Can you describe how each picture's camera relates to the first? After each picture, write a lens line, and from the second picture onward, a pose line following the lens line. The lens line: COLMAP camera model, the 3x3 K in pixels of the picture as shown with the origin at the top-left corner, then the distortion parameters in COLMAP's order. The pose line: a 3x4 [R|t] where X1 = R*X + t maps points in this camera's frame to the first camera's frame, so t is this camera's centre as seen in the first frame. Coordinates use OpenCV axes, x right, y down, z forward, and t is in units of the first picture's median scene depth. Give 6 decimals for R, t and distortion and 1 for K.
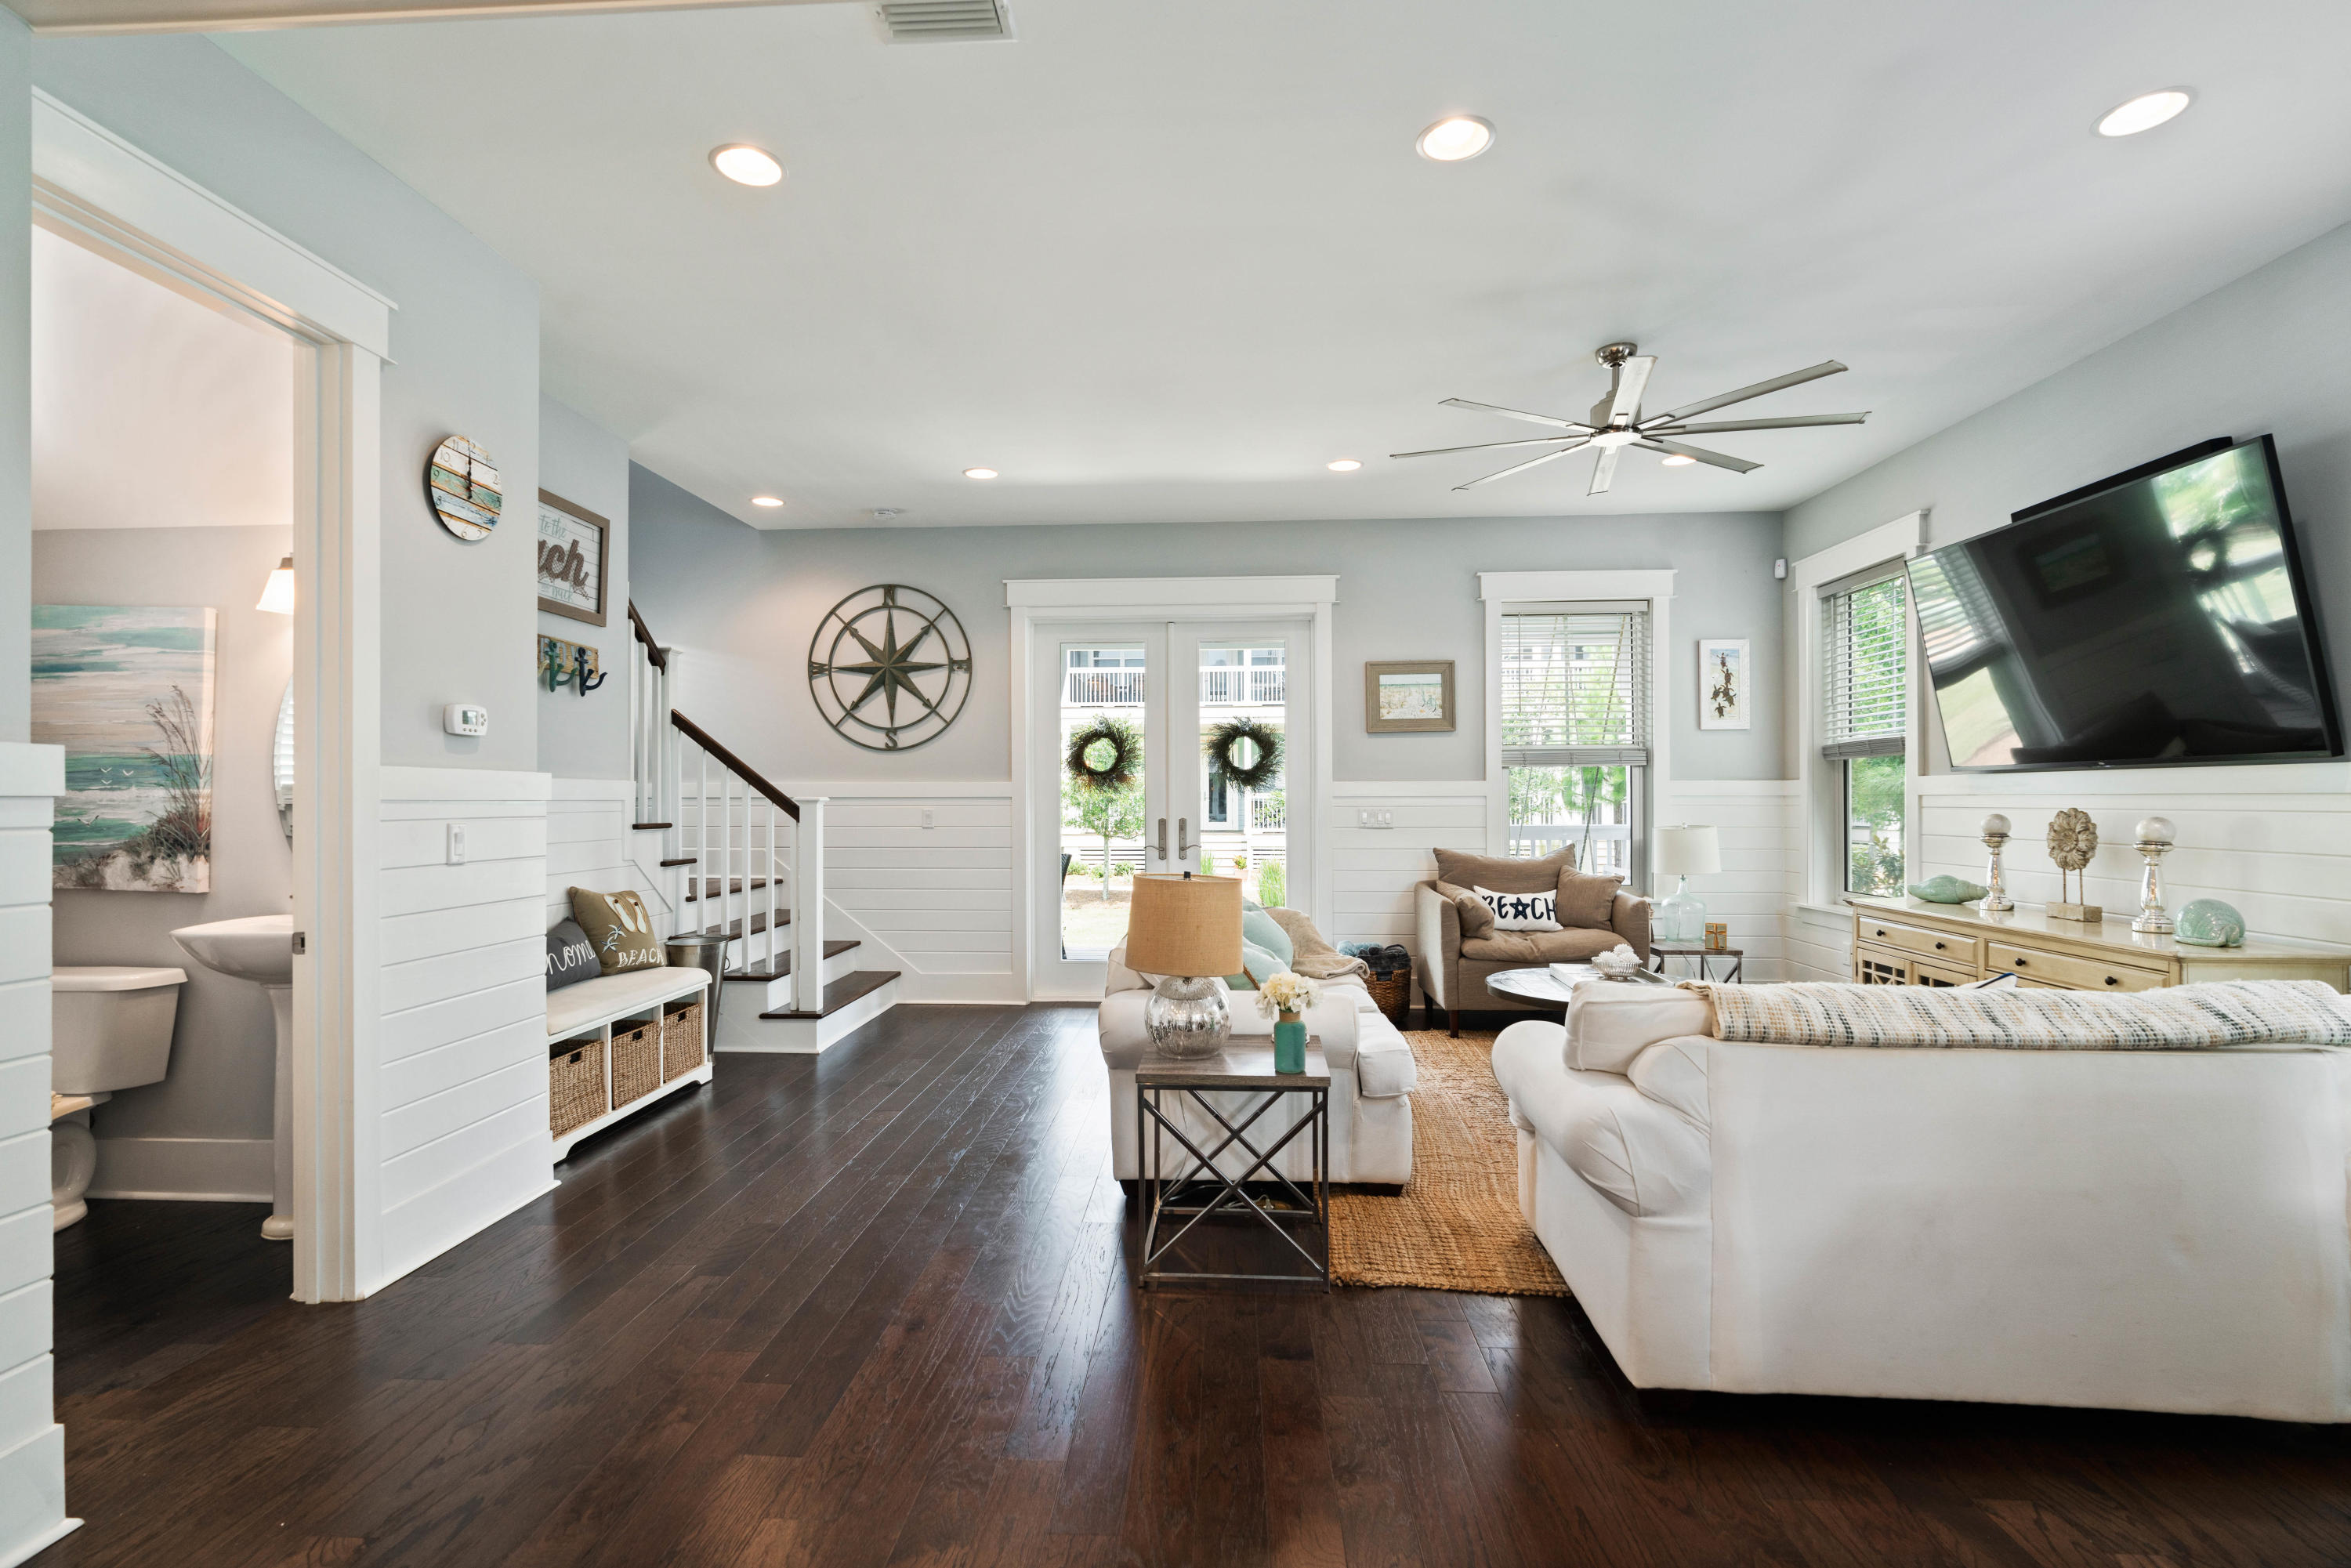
lens RADIAL K [[1092.5, 0, 1175.5], [0, 1092.5, 784.0], [0, 0, 1]] dist [-0.001829, 0.000053]
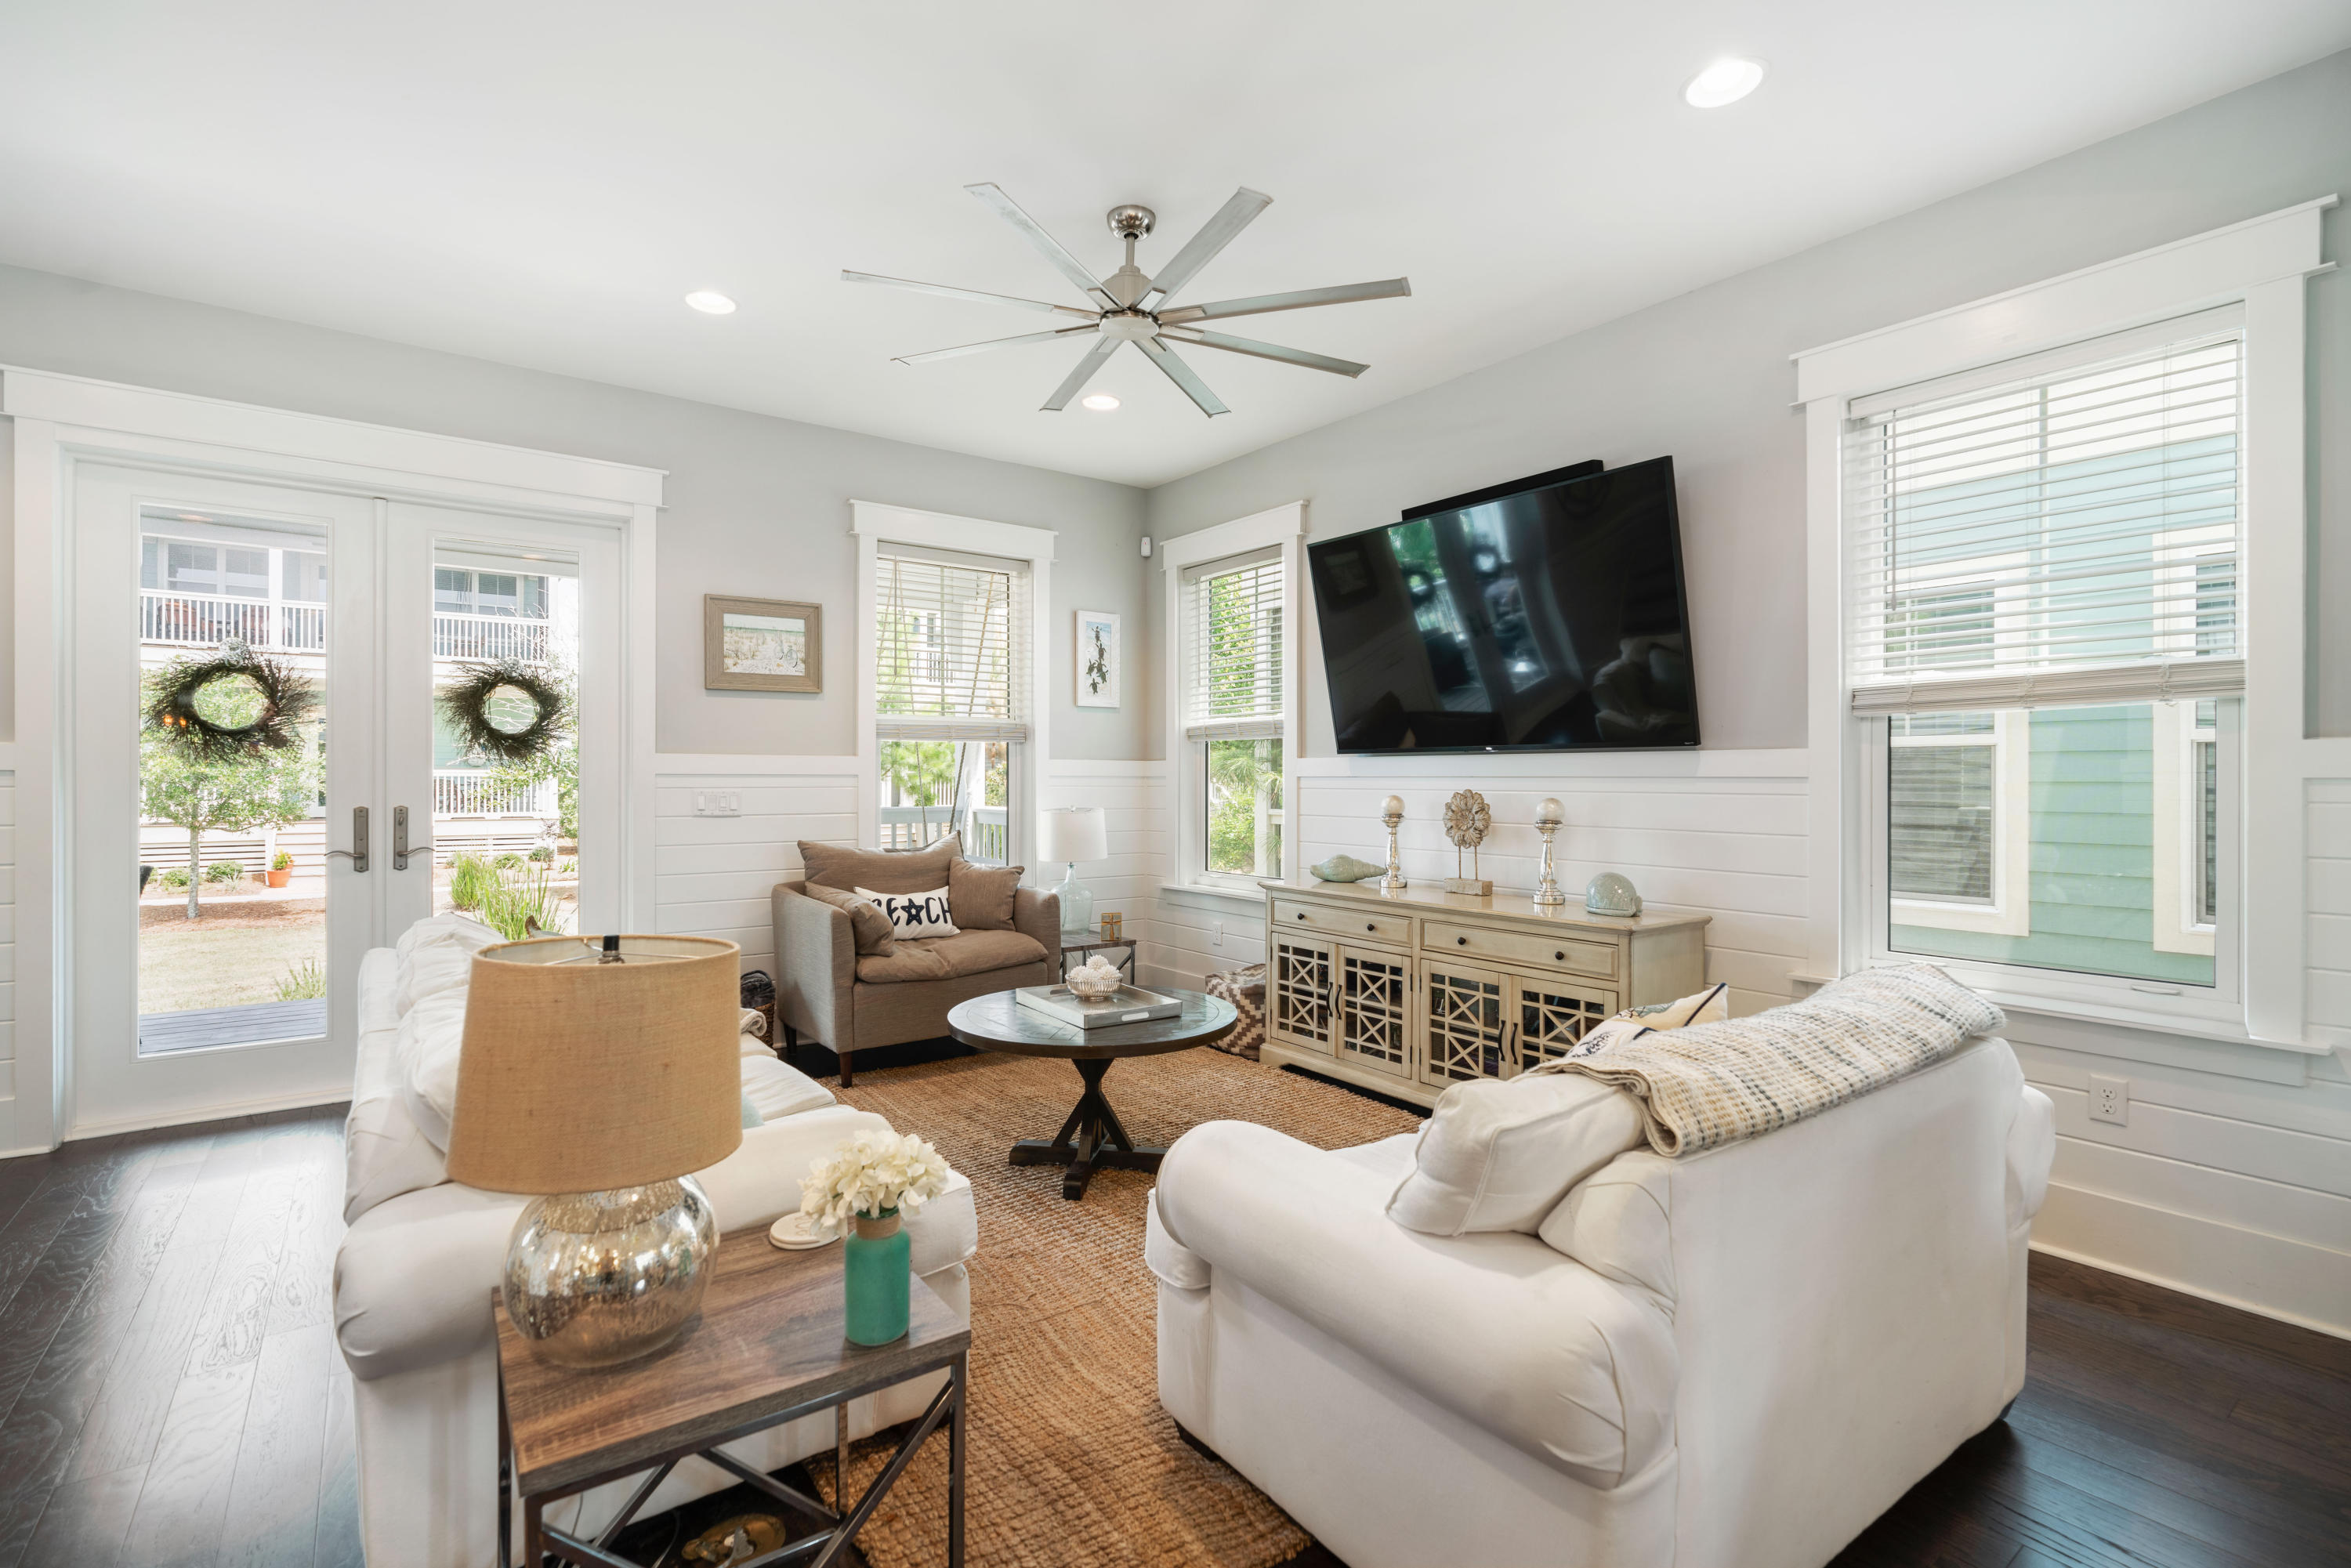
lens RADIAL K [[1070.7, 0, 1168.7], [0, 1070.7, 779.1], [0, 0, 1]] dist [-0.009923, 0.005471]
pose [[0.774286, 0.003930, 0.632824, -0.045905], [-0.013165, 0.999864, 0.009899, 0.003458], [-0.632699, -0.015996, 0.774232, 0.256647]]
